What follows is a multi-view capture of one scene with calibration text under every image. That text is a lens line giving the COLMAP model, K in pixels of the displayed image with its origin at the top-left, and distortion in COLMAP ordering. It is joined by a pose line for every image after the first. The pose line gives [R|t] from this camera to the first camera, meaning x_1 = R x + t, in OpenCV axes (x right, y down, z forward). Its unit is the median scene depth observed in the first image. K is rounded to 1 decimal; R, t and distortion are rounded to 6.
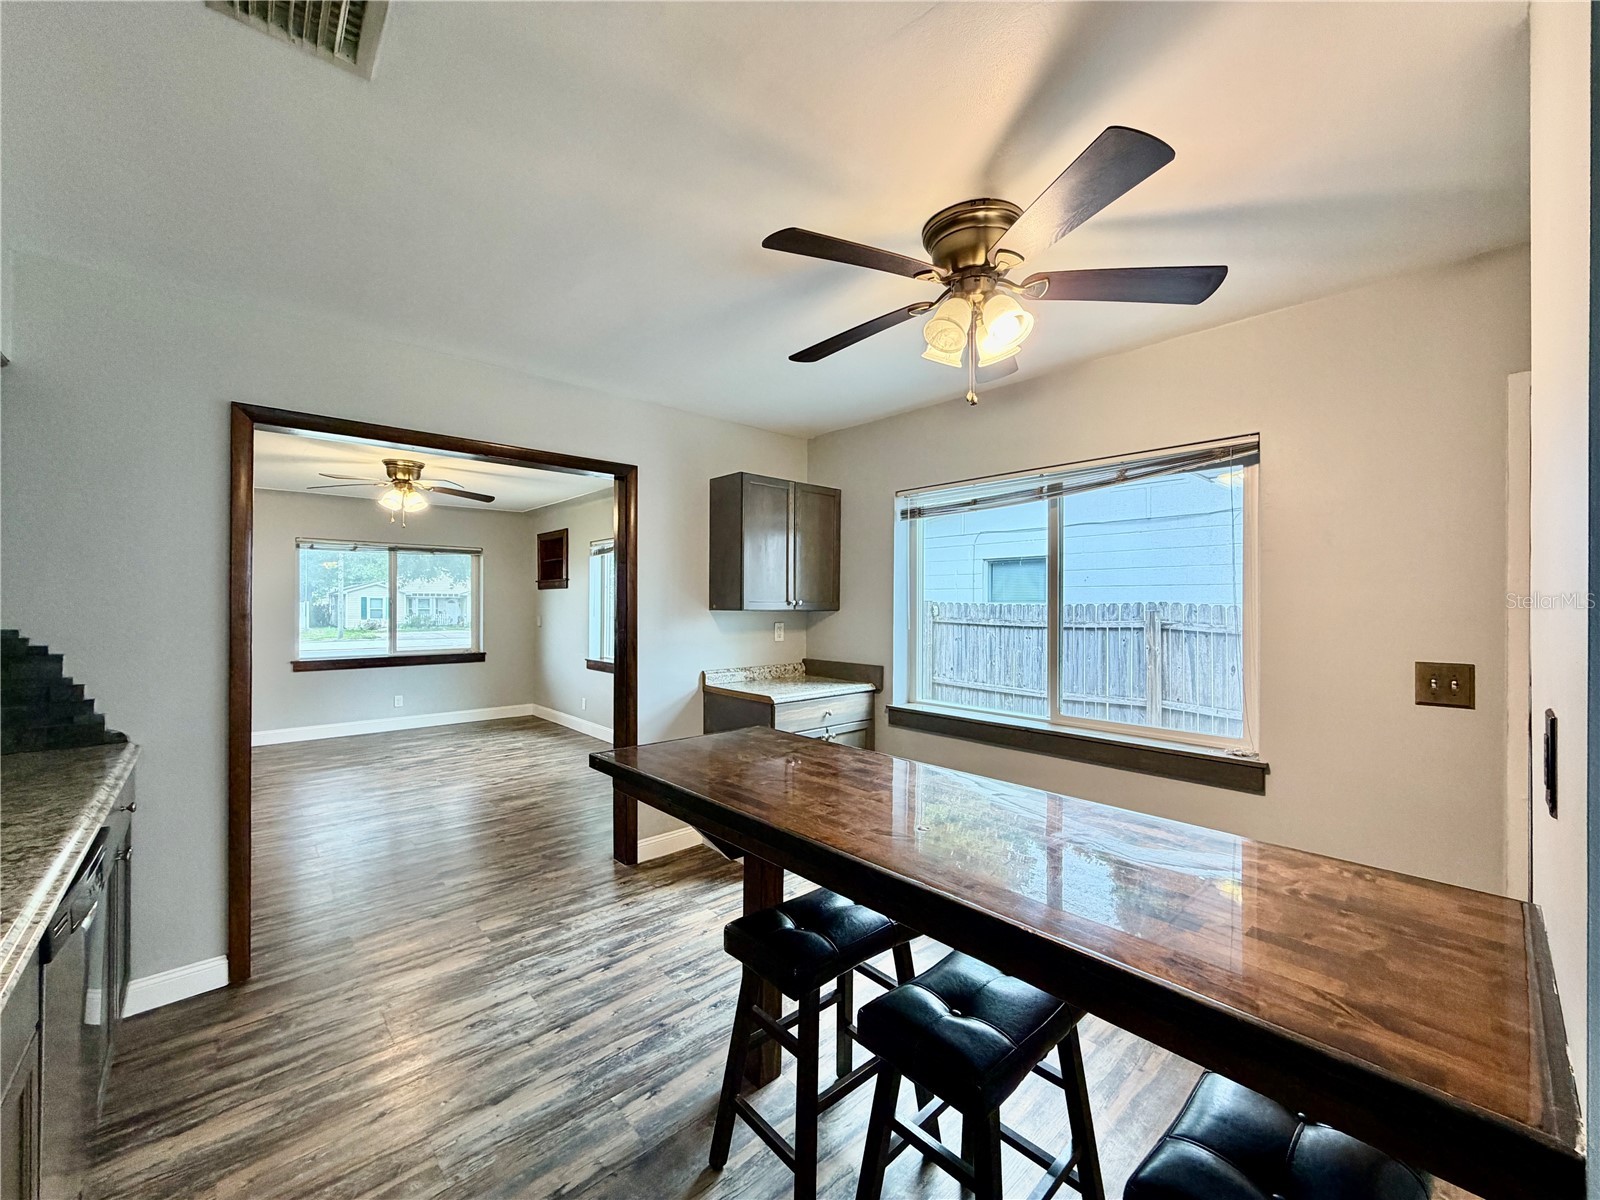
lens RADIAL K [[636.4, 0, 793.8], [0, 636.4, 600.5], [0, 0, 1]] dist [-0.000728, -0.000113]
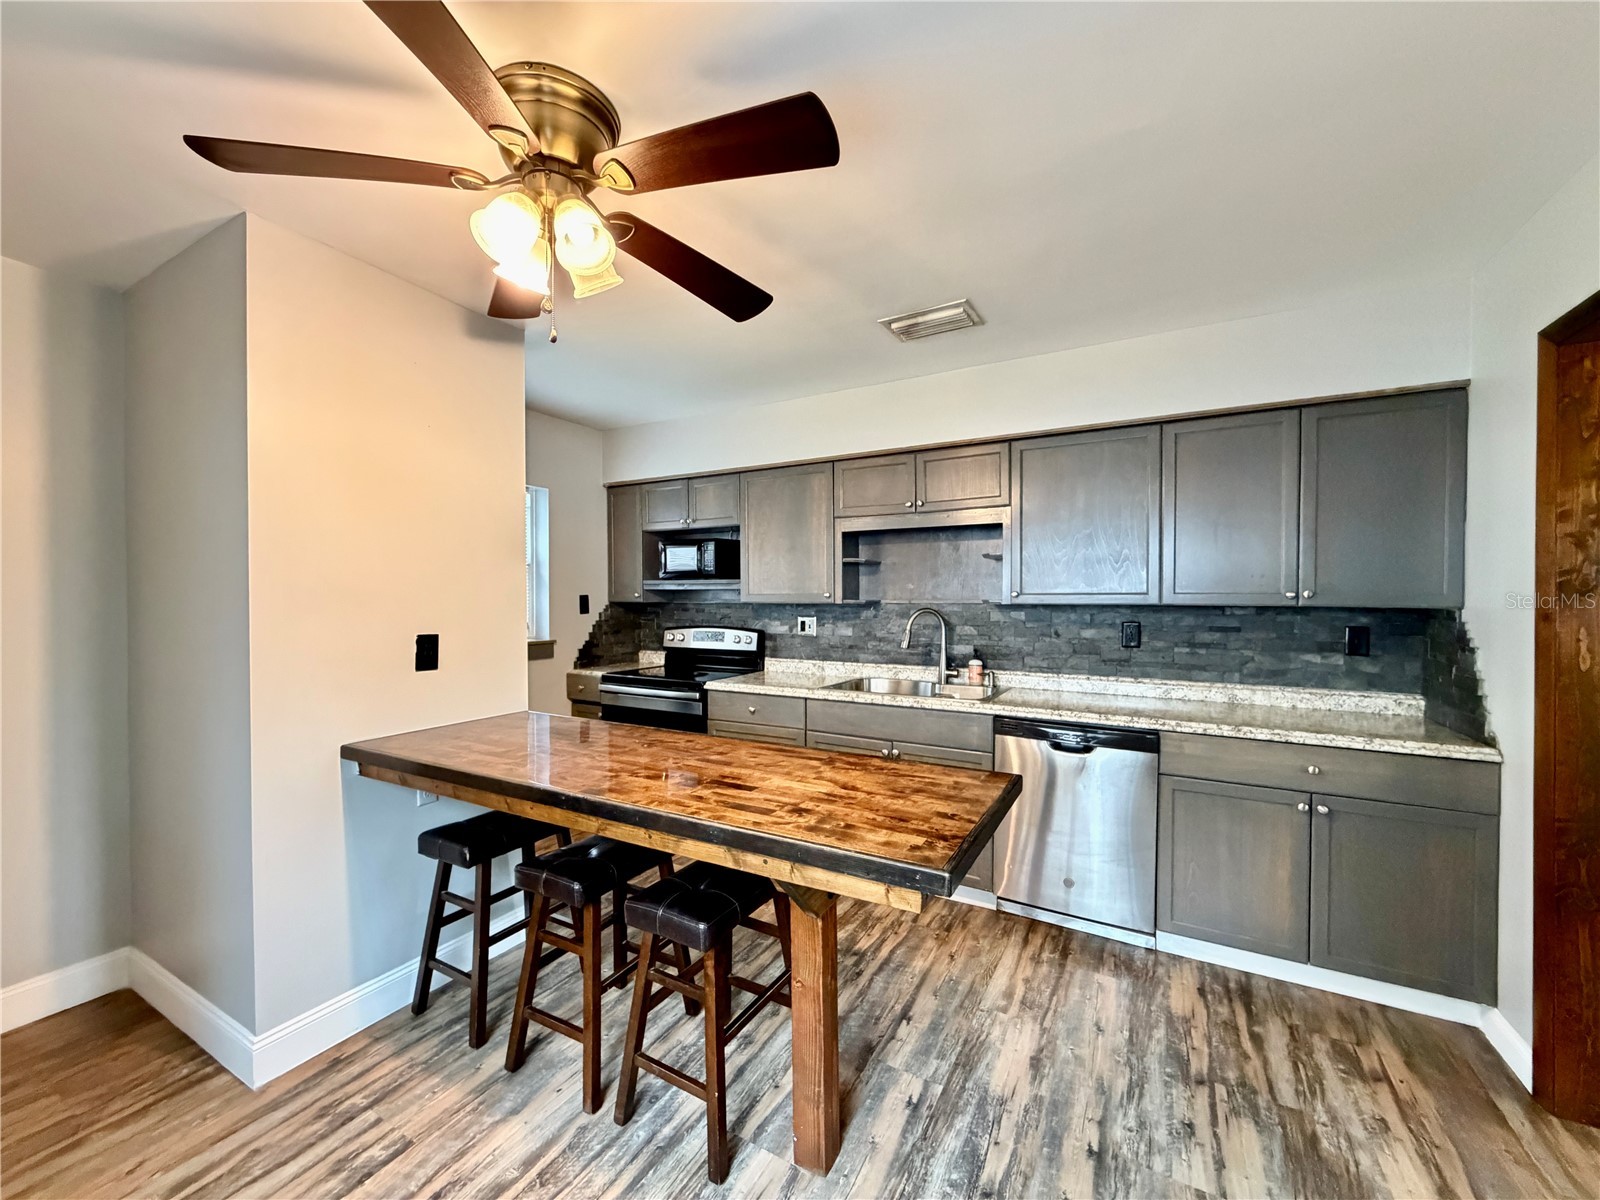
lens RADIAL K [[636.4, 0, 793.3], [0, 636.4, 600.5], [0, 0, 1]] dist [-0.000728, -0.000113]
pose [[-0.950691, -0.000266, -0.310140, 0.243976], [-0.001089, 0.999996, 0.002479, 0.009171], [0.310138, 0.002695, -0.950688, 1.823384]]
